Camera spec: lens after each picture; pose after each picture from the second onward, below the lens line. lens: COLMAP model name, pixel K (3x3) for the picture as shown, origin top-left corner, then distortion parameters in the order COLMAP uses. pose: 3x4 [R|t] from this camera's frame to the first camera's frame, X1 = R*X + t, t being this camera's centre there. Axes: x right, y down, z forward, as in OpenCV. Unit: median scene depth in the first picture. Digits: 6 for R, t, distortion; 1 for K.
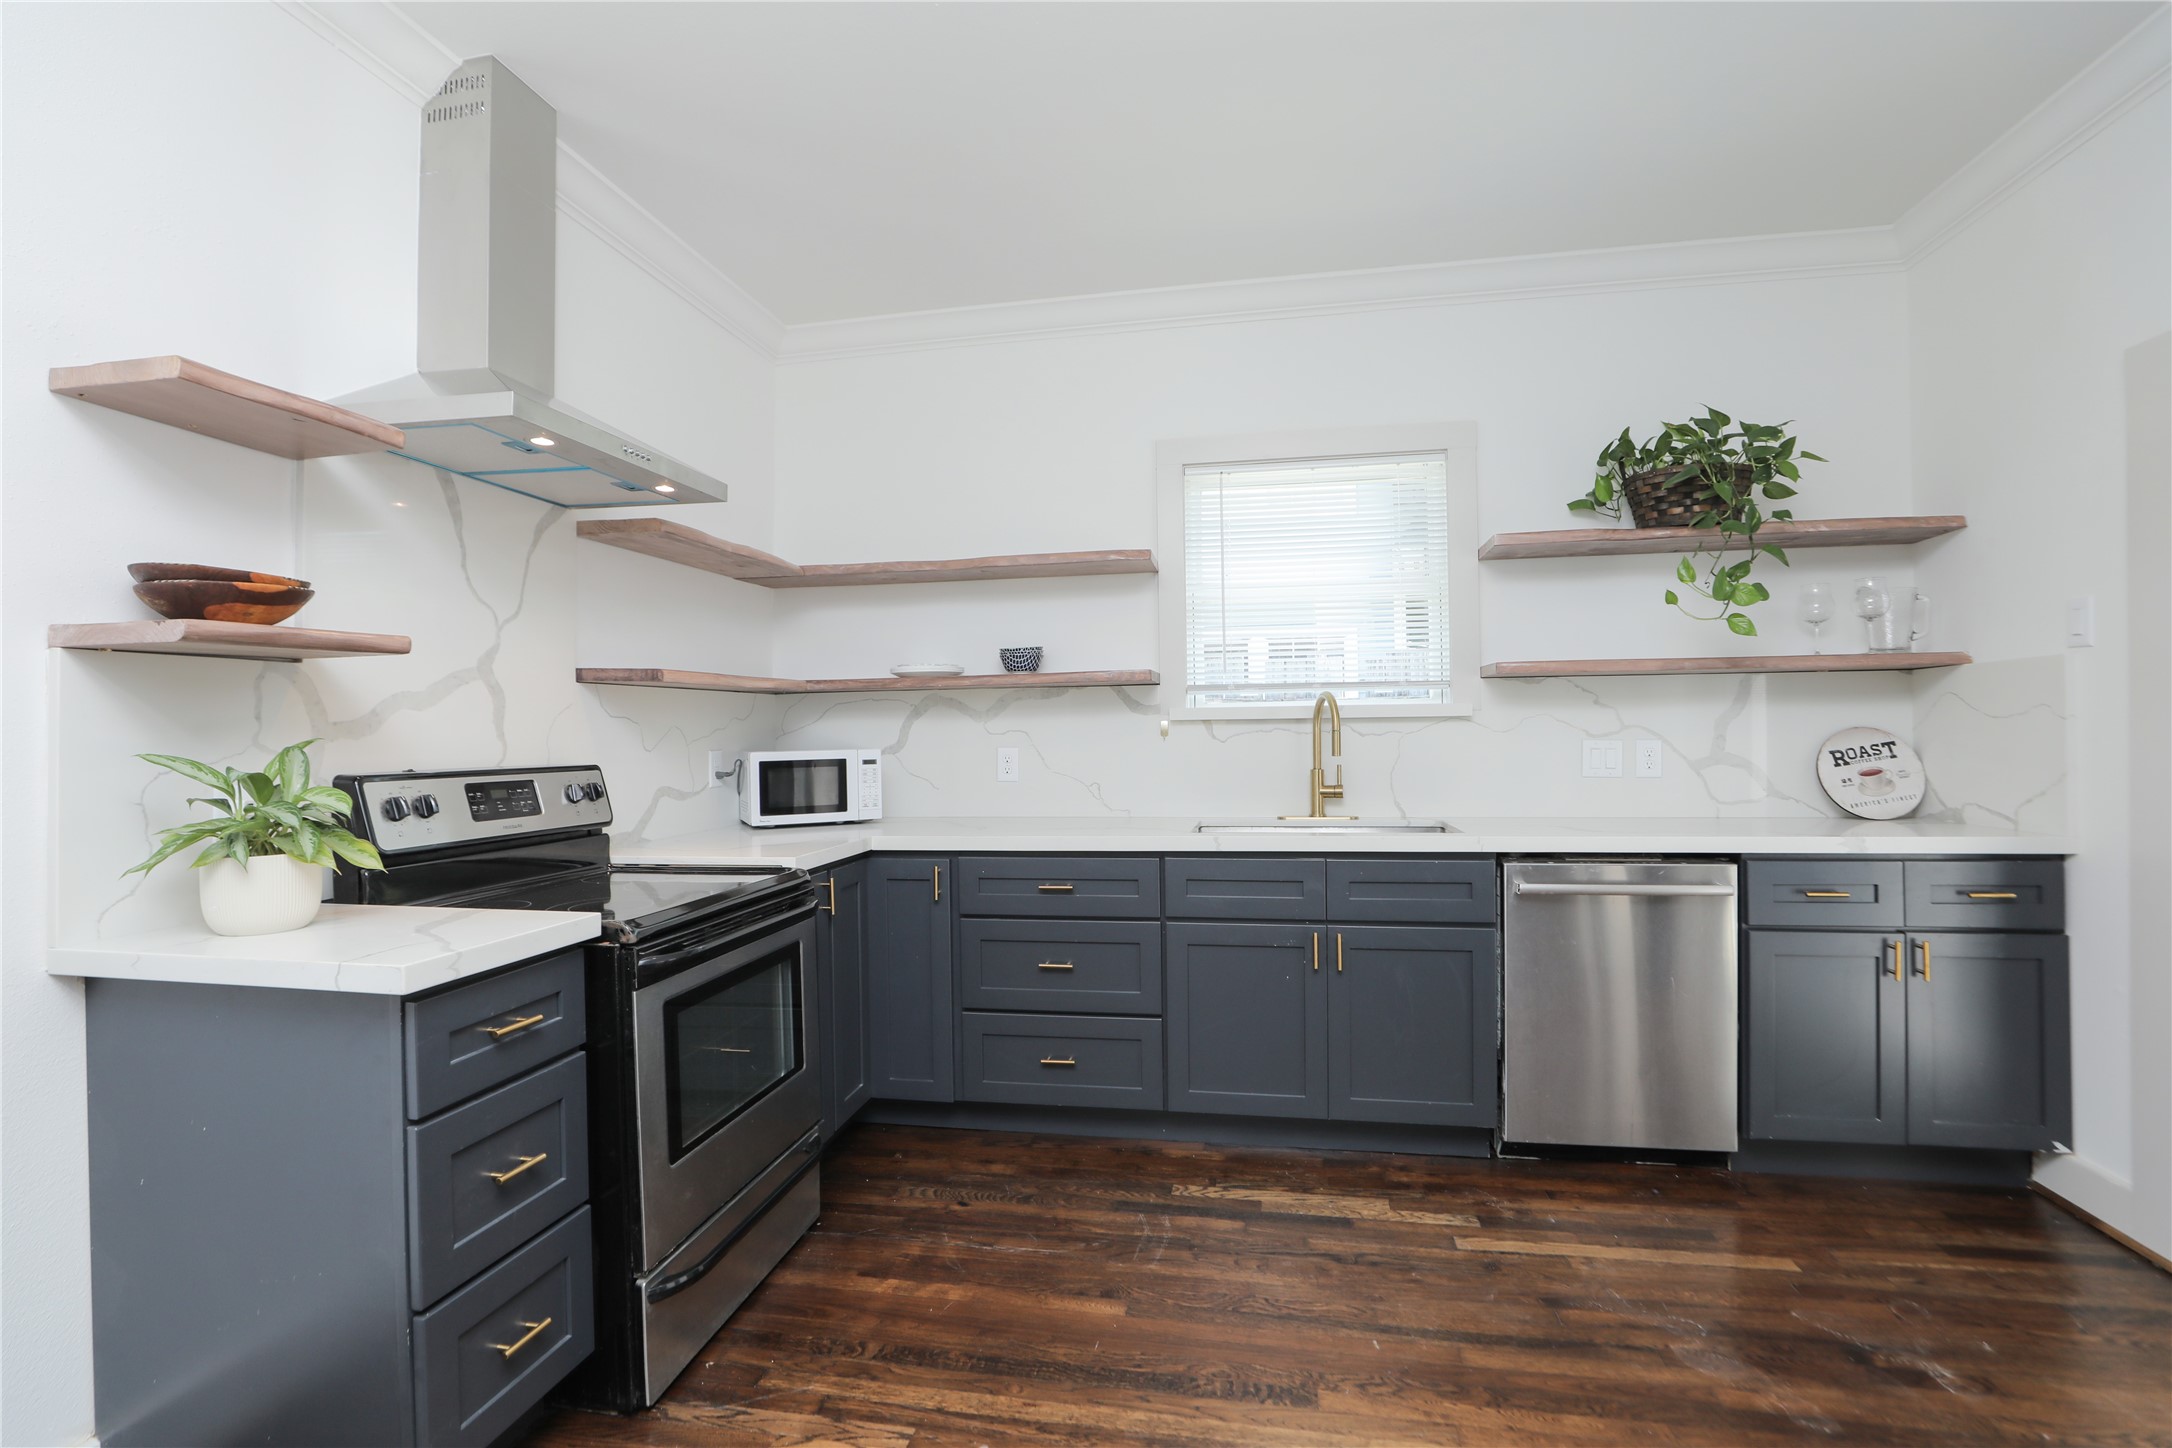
lens RADIAL K [[1015.1, 0, 1079.9], [0, 1015.1, 725.1], [0, 0, 1]] dist [-0.047302, 0.015857]
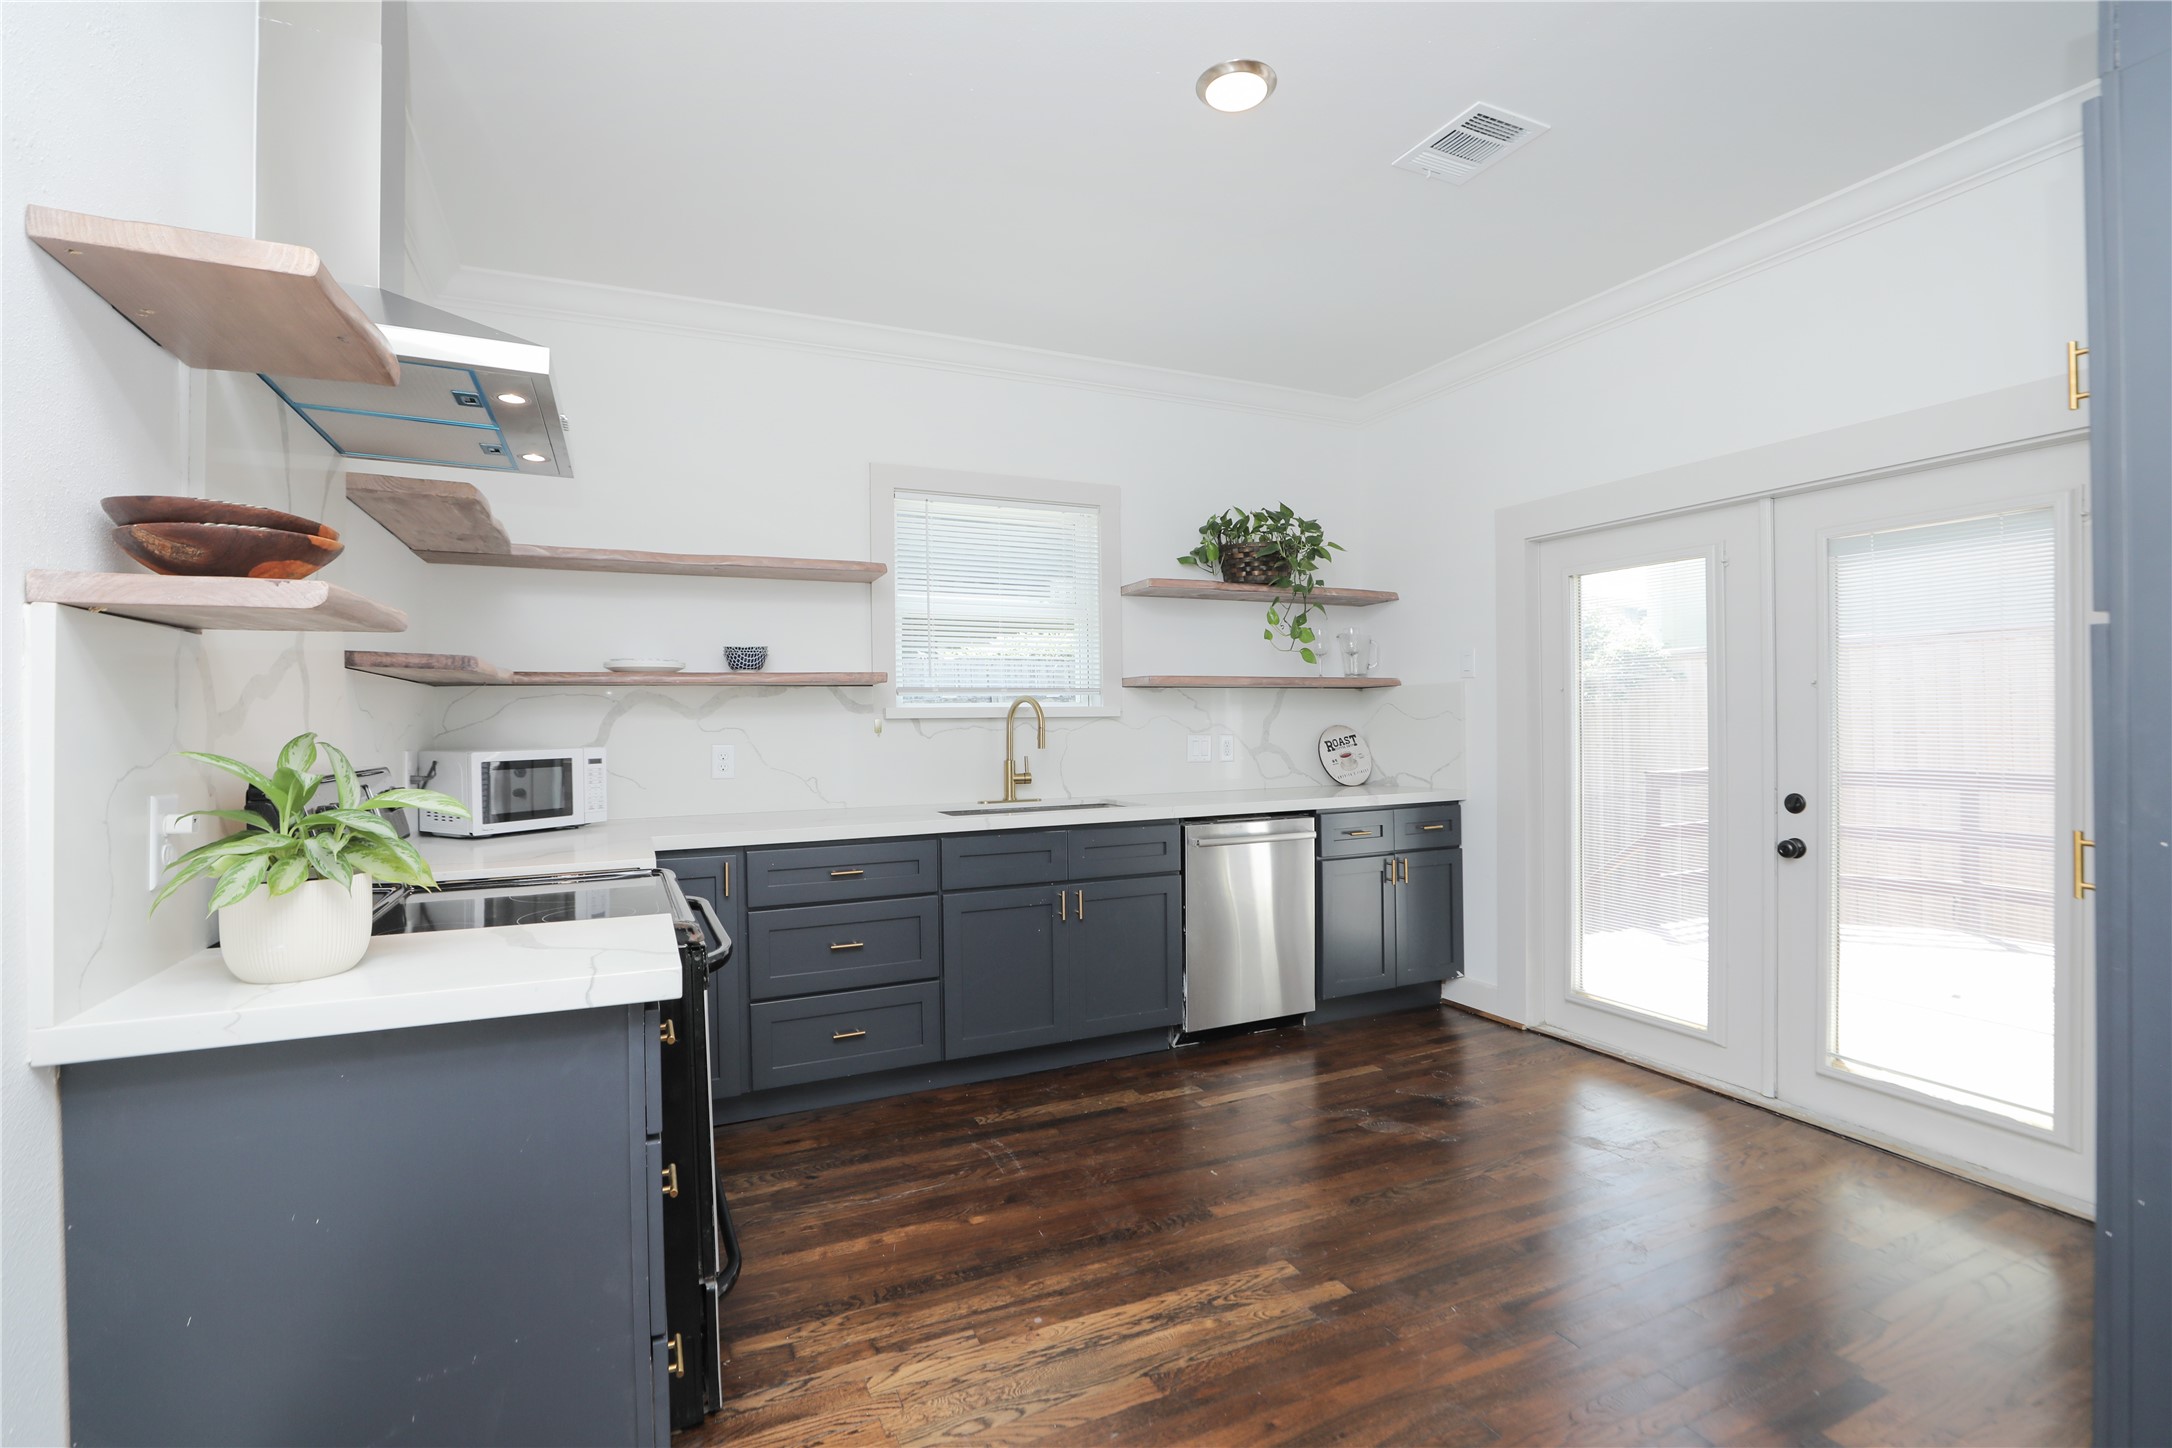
lens RADIAL K [[988.3, 0, 1080.9], [0, 988.3, 722.9], [0, 0, 1]] dist [-0.047343, 0.014810]
pose [[0.814142, 0.003183, 0.580657, -0.439077], [-0.001189, 0.999992, -0.003815, 0.004628], [-0.580664, 0.002416, 0.814140, 0.004176]]
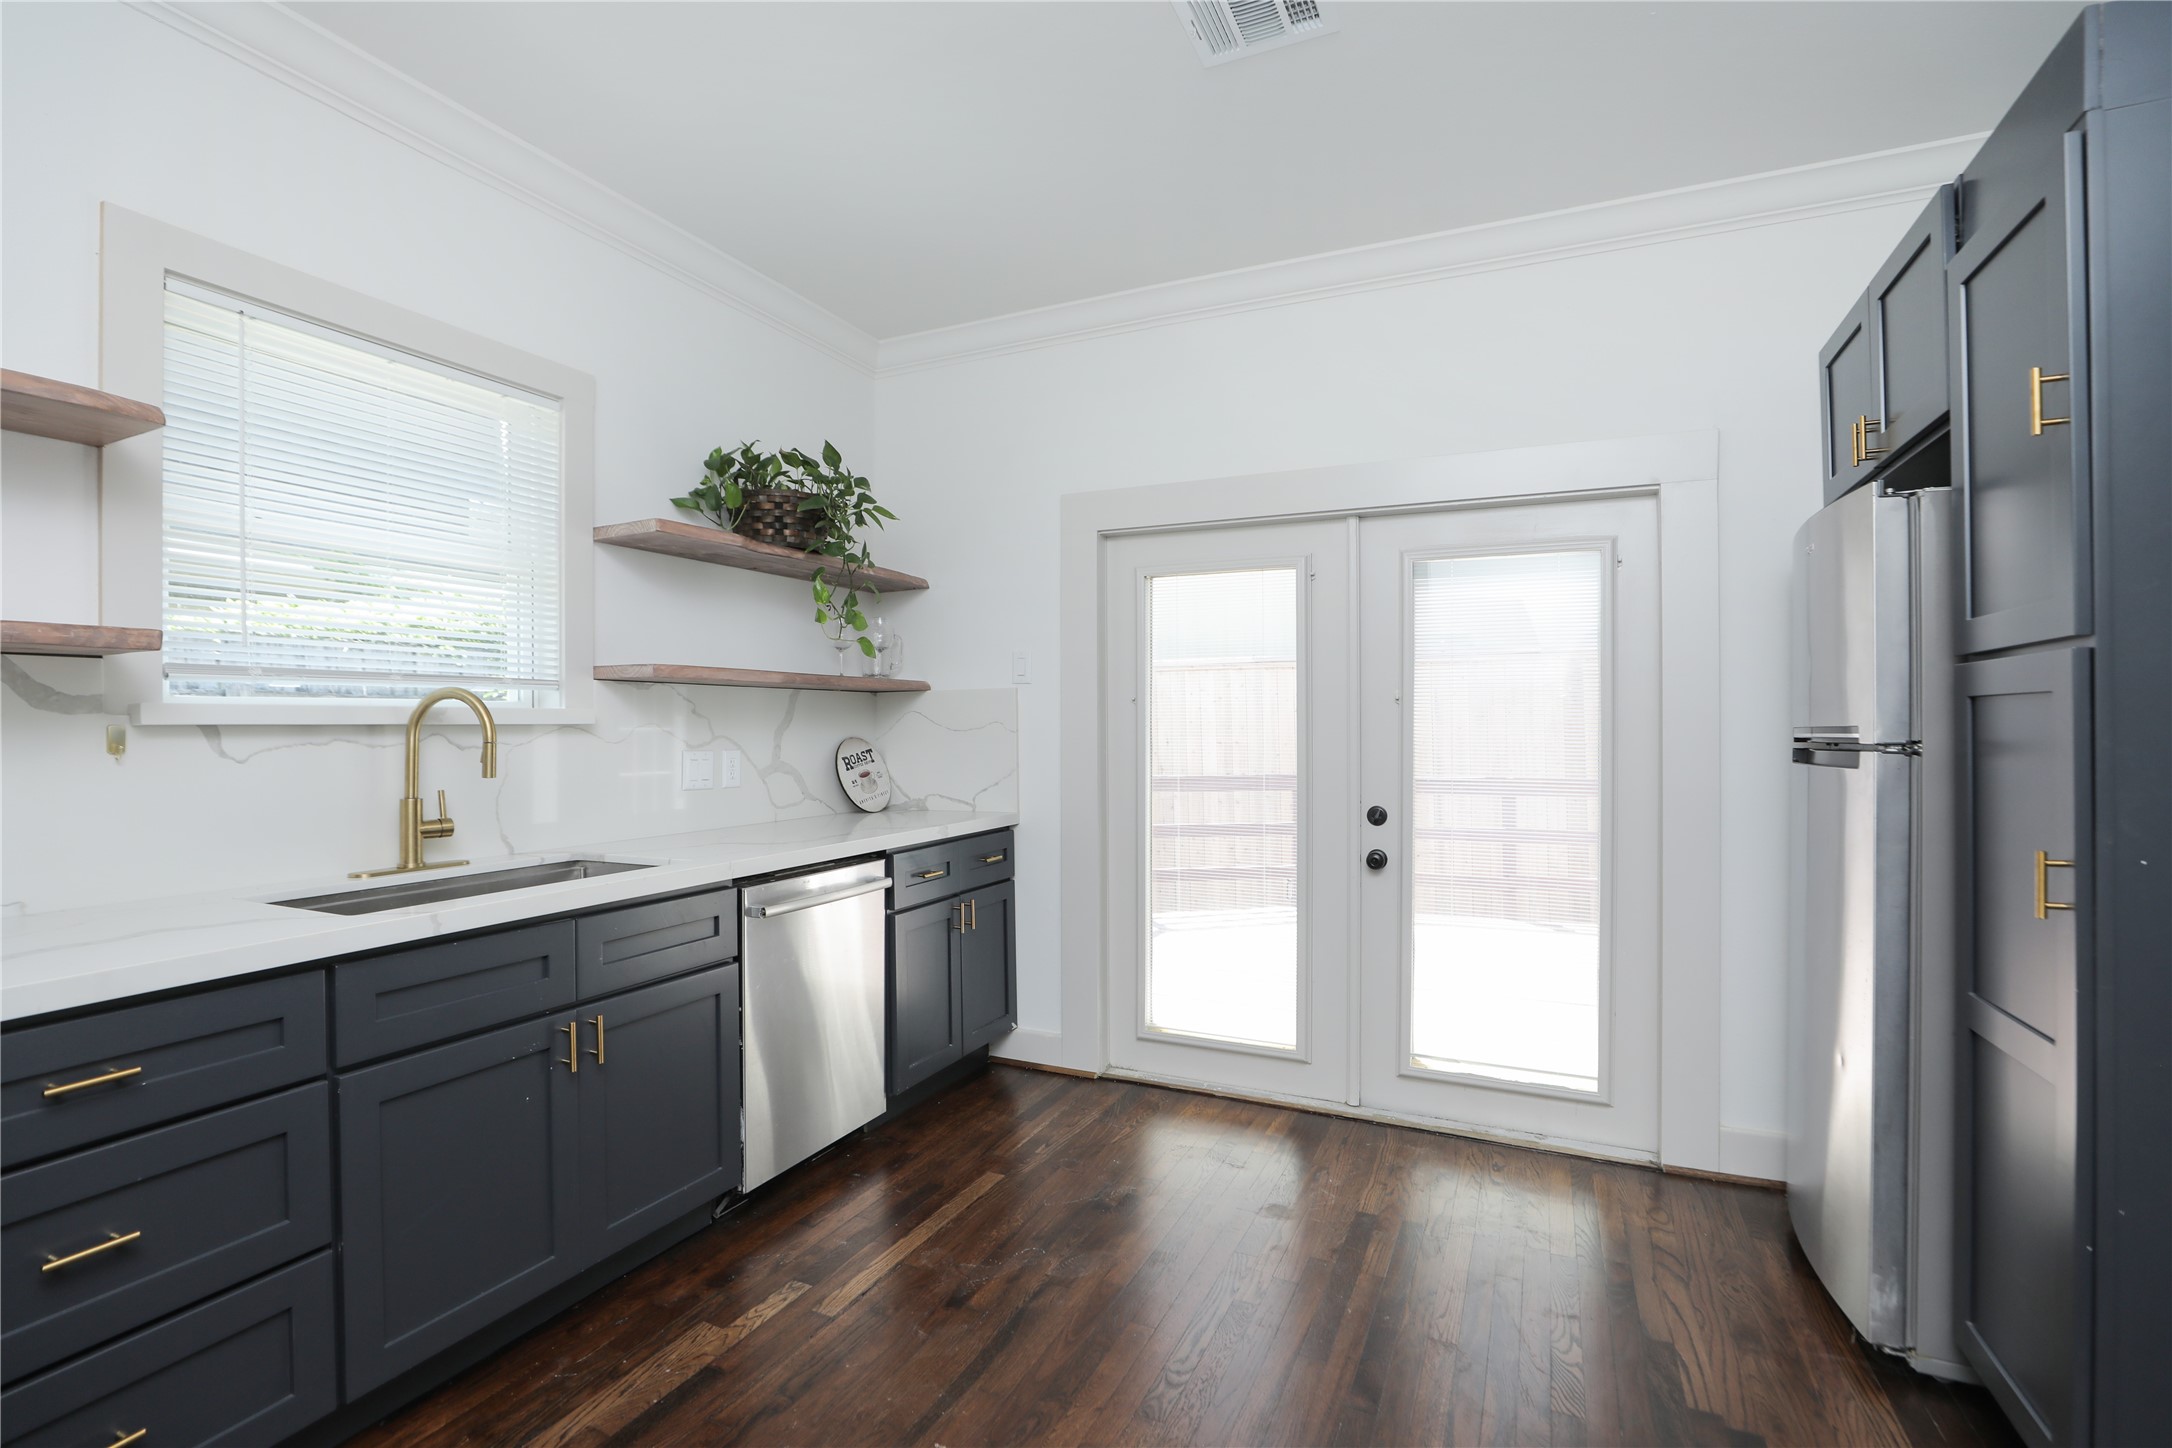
lens RADIAL K [[988.3, 0, 1080.9], [0, 988.3, 722.9], [0, 0, 1]] dist [-0.047343, 0.014810]
pose [[0.250534, 0.013985, 0.968007, -0.344180], [-0.003345, 0.999902, -0.013580, -0.000640], [-0.968102, 0.000164, 0.250556, 0.460266]]
